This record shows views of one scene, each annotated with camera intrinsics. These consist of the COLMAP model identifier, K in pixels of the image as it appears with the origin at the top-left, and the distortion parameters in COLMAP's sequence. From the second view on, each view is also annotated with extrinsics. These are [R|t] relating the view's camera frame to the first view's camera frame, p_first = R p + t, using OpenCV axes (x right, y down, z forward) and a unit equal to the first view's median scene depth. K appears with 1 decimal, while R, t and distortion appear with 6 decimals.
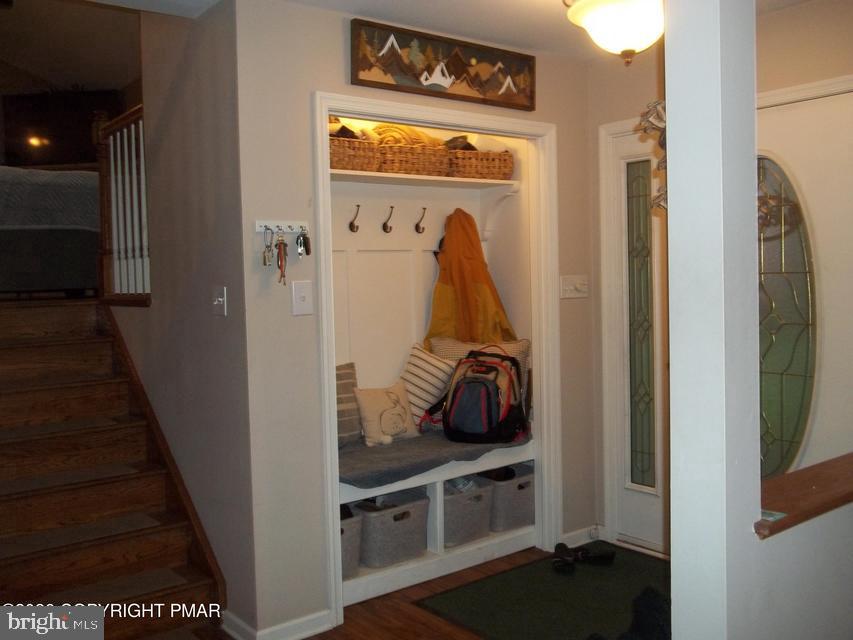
lens RADIAL K [[827.6, 0, 426.4], [0, 827.6, 317.4], [0, 0, 1]] dist [-0.007852, 0.000000]
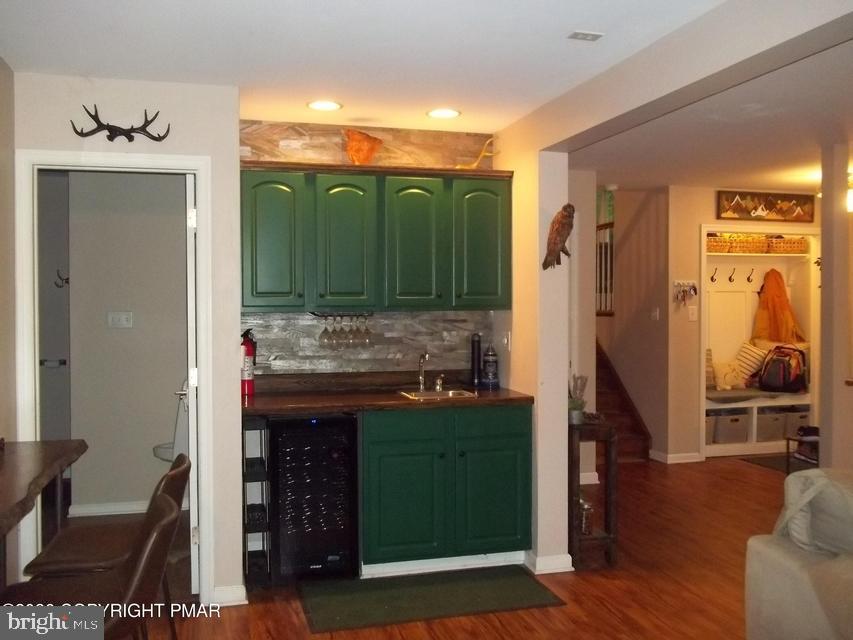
lens RADIAL K [[827.6, 0, 432.0], [0, 827.6, 312.9], [0, 0, 1]] dist [-0.007852, 0.000000]
pose [[0.926381, 0.028897, -0.375477, 0.034389], [-0.041459, 0.998817, -0.025418, 0.050346], [0.374298, 0.039114, 0.926483, -1.139824]]
